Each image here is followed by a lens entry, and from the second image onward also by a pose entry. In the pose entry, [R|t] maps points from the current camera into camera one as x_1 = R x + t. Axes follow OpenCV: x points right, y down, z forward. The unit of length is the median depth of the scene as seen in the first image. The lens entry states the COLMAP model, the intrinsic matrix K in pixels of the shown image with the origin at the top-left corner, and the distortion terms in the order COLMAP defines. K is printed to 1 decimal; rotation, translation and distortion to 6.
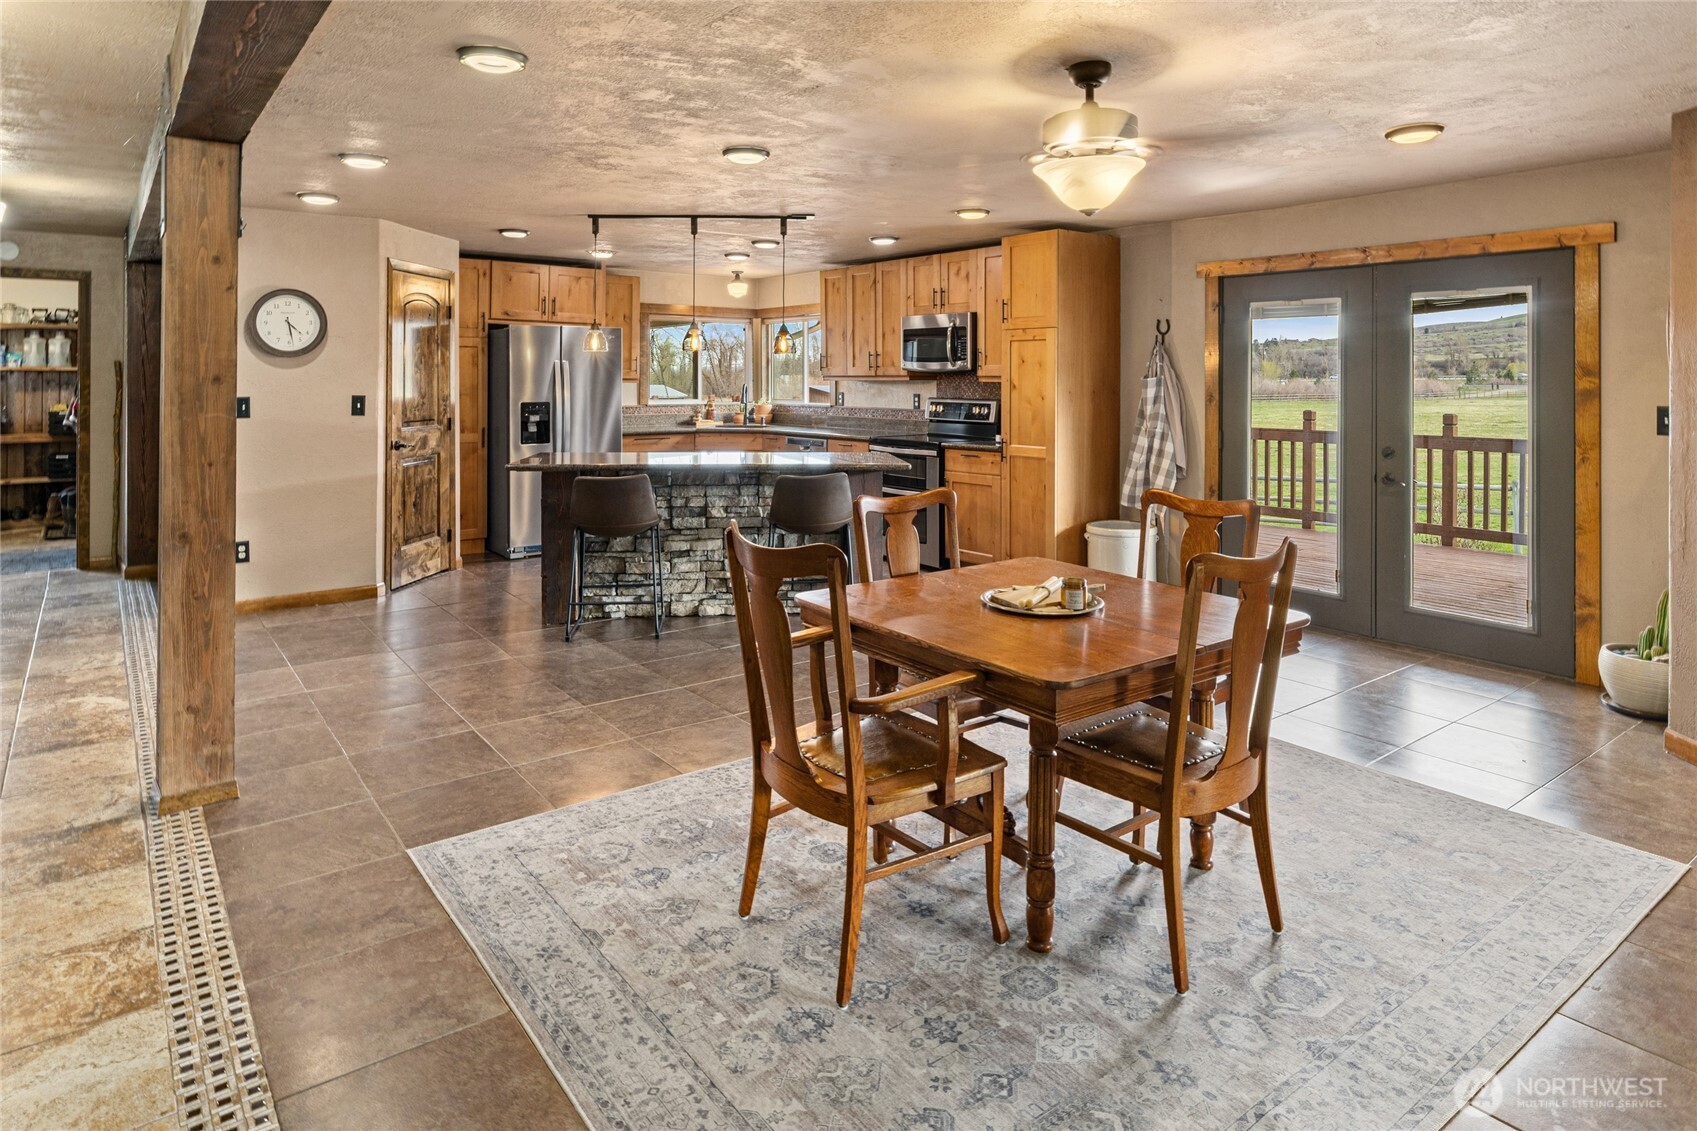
lens RADIAL K [[1008.0, 0, 840.9], [0, 1008.0, 379.6], [0, 0, 1]] dist [-0.002288, 0.000303]
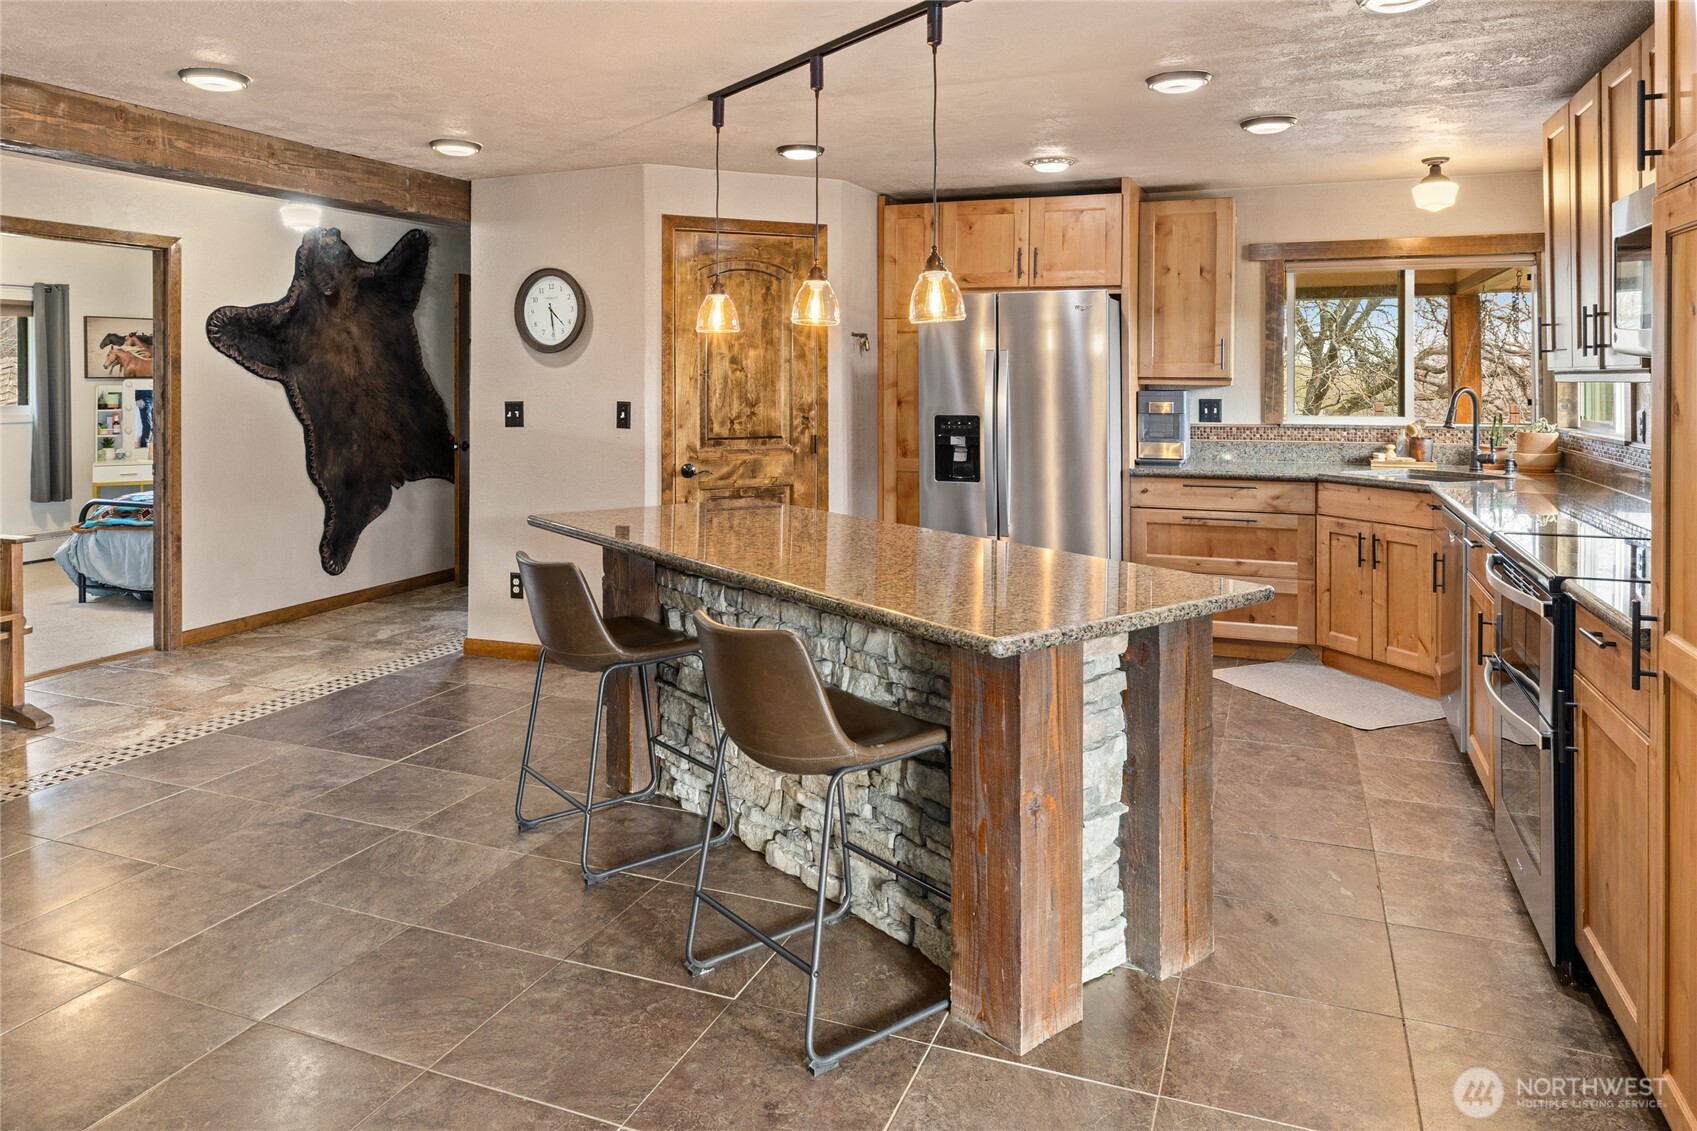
lens RADIAL K [[1130.8, 0, 819.1], [0, 1130.8, 378.2], [0, 0, 1]] dist [-0.001540, 0.000758]
pose [[0.511964, -0.000666, -0.859006, 0.306769], [0.001646, 0.999999, 0.000205, -0.001651], [0.859005, -0.001518, 0.511965, 0.655910]]
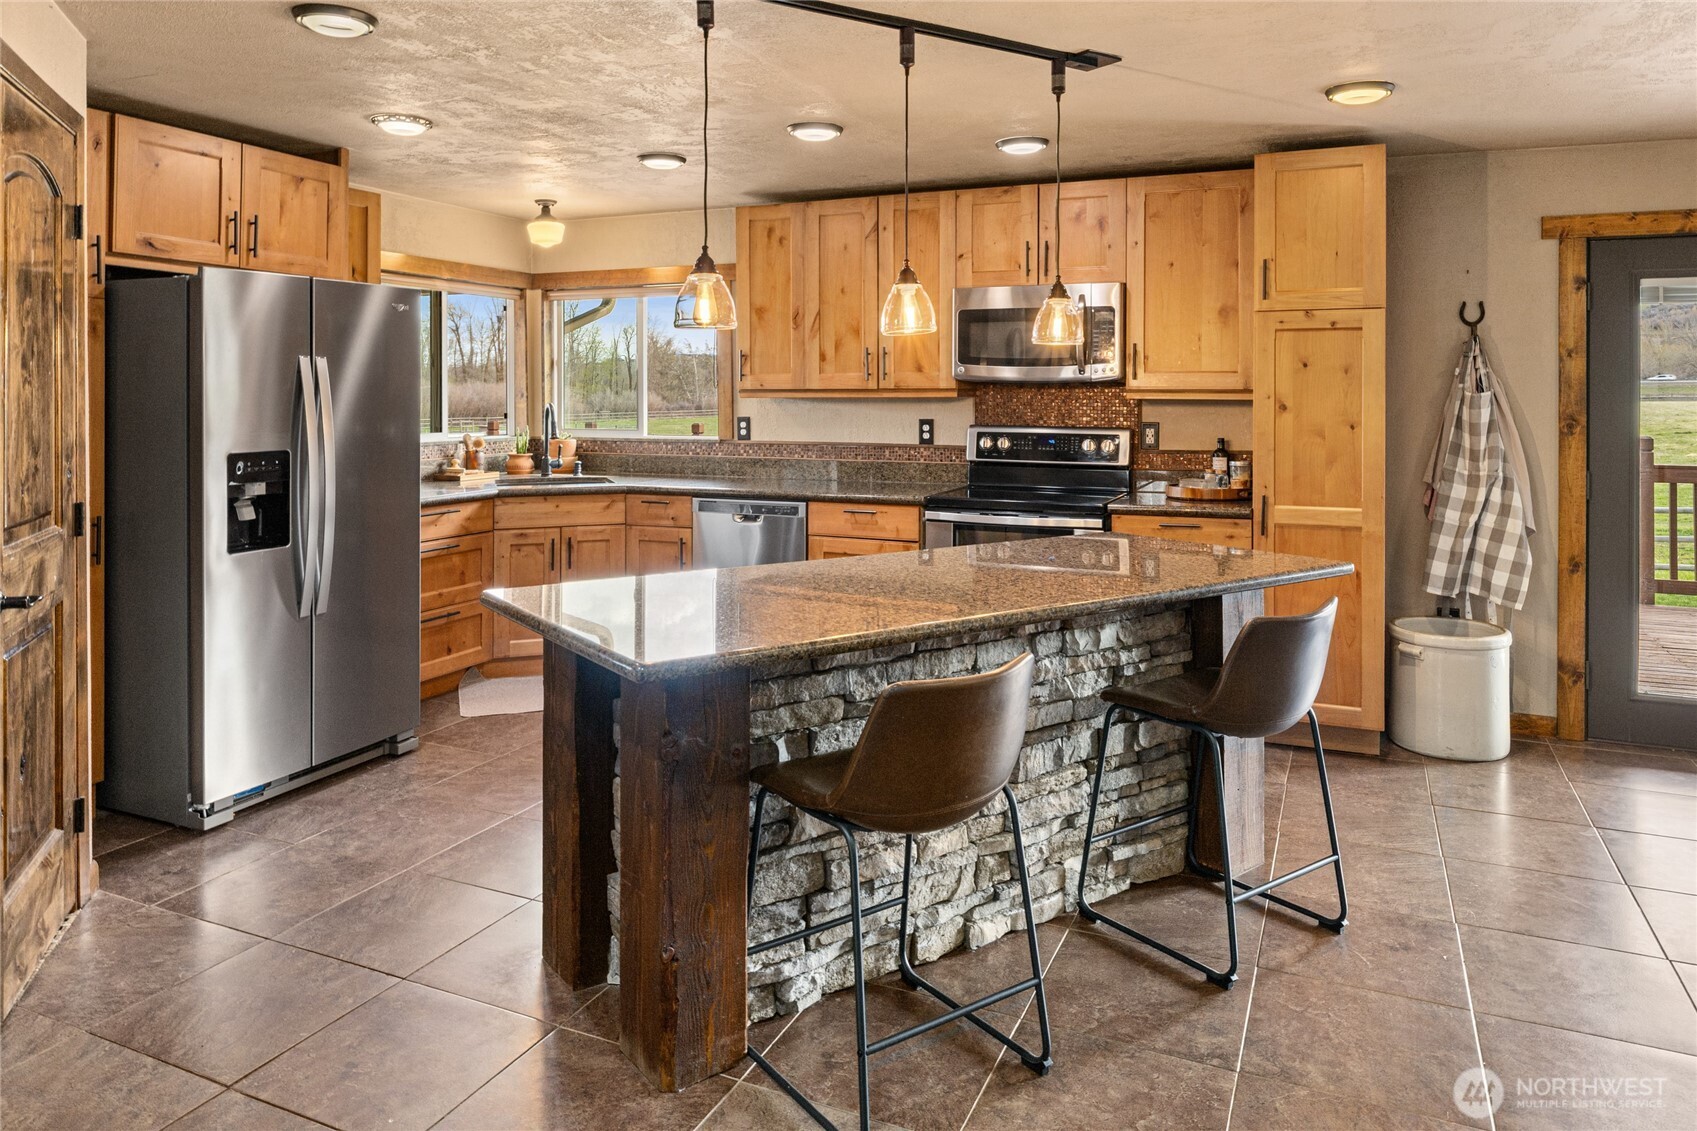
lens RADIAL K [[1130.8, 0, 836.7], [0, 1130.8, 396.5], [0, 0, 1]] dist [-0.001540, 0.000758]
pose [[0.874998, -0.004580, 0.484106, -0.374402], [0.002823, 0.999987, 0.004358, -0.003159], [-0.484119, -0.002446, 0.874999, 0.538184]]
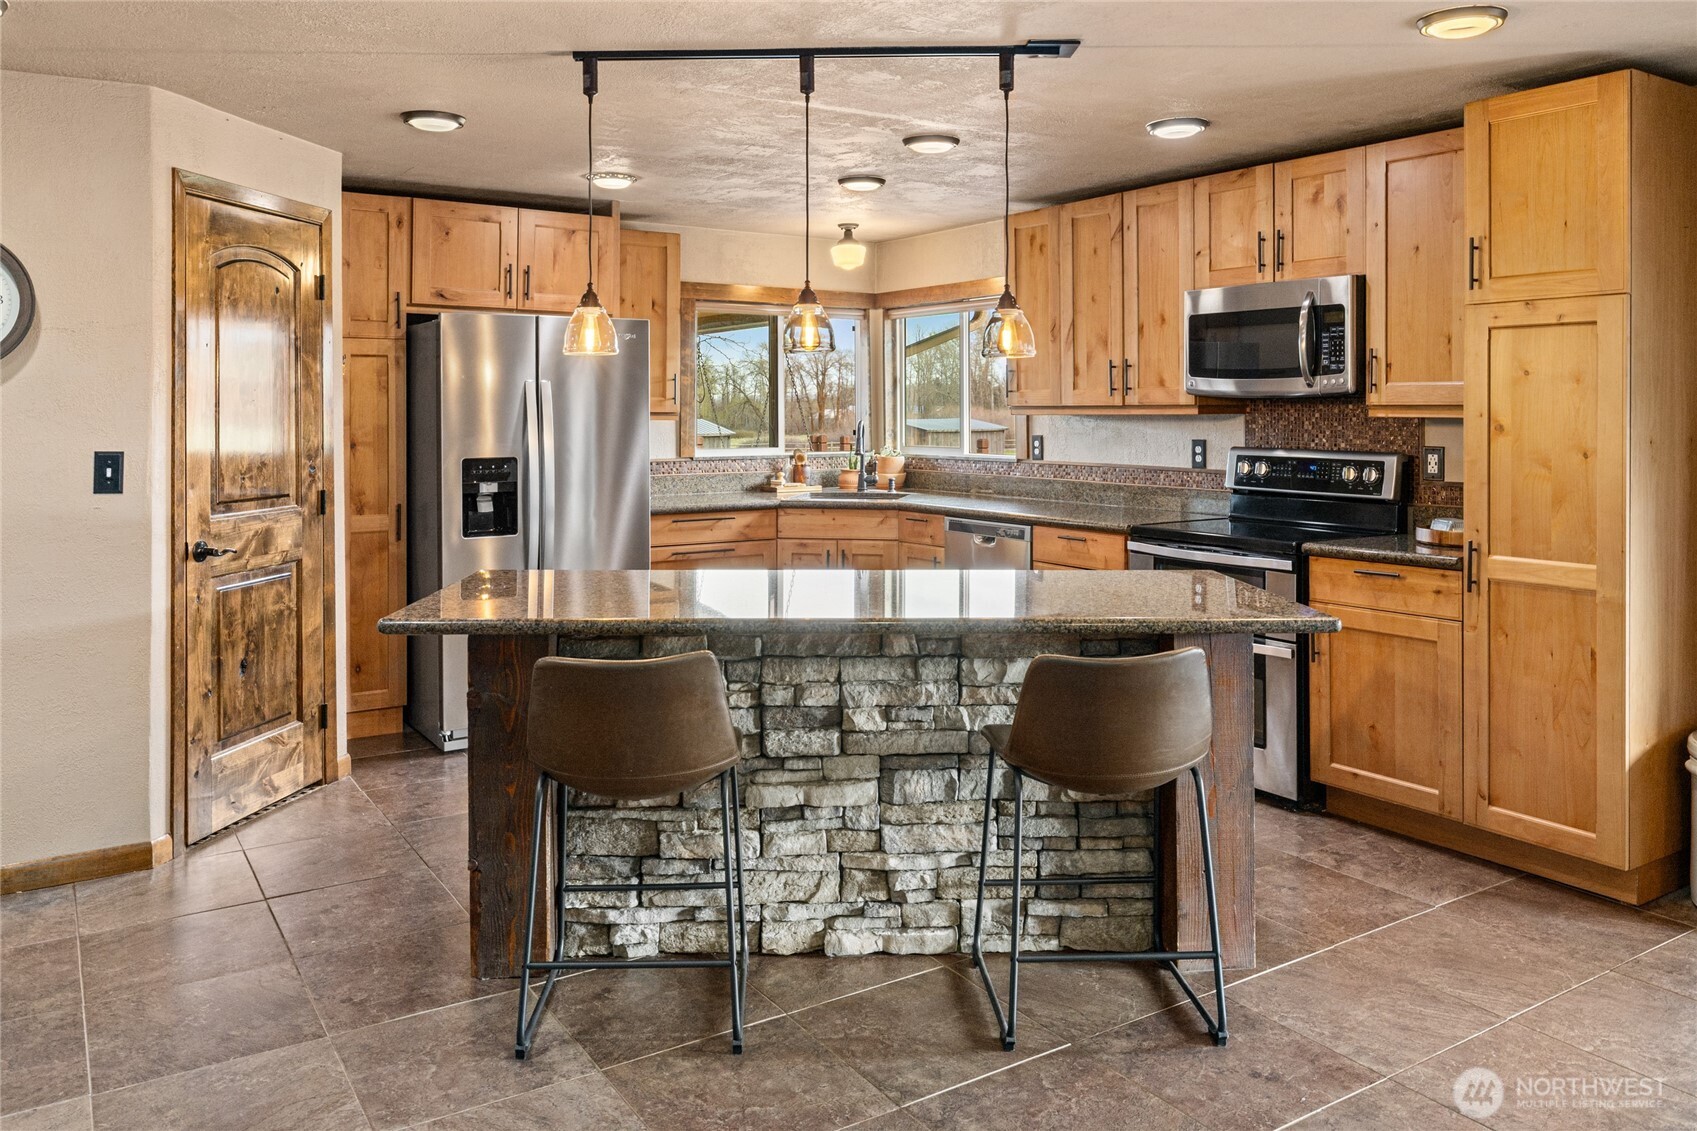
lens RADIAL K [[1266.1, 0, 826.8], [0, 1266.1, 417.1], [0, 0, 1]] dist [0.007487, -0.009548]
pose [[0.997199, -0.003664, -0.074707, -0.087119], [0.004019, 0.999981, 0.004599, -0.001982], [0.074688, -0.004886, 0.997195, 0.400662]]
